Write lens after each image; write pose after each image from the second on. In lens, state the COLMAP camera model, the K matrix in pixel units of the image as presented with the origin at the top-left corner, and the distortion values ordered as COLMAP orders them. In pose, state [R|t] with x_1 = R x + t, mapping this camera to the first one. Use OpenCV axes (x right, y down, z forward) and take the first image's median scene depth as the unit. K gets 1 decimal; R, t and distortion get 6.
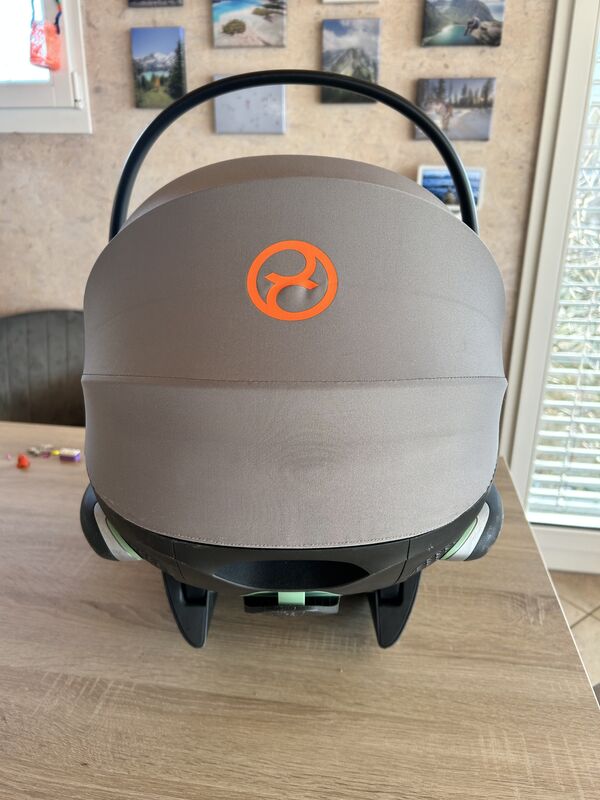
lens RADIAL K [[616.0, 0, 306.6], [0, 616.0, 404.0], [0, 0, 1]] dist [0.010455, -0.031384]
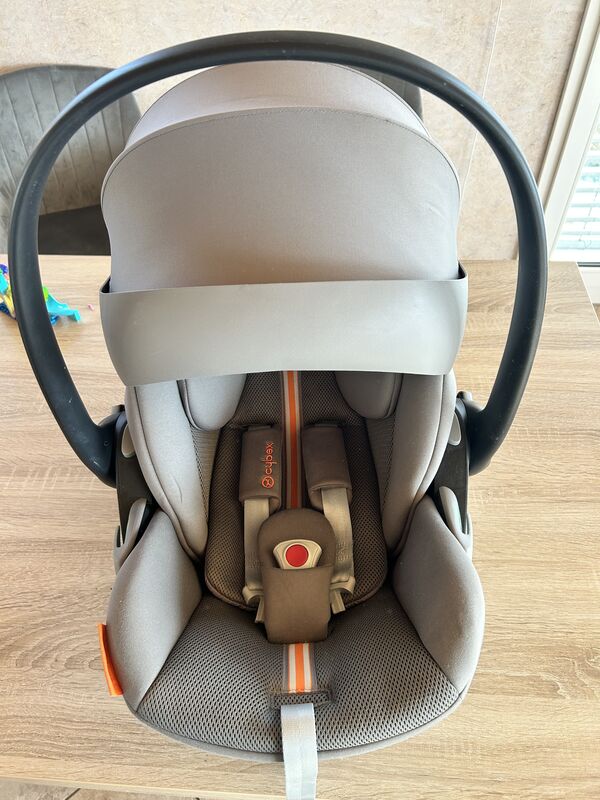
lens RADIAL K [[605.9, 0, 296.9], [0, 605.9, 415.0], [0, 0, 1]] dist [0.017835, -0.035805]
pose [[0.996099, -0.087095, 0.014170, -0.289994], [0.068311, 0.862768, 0.500965, -0.379673], [-0.055858, -0.498043, 0.865352, 0.059920]]
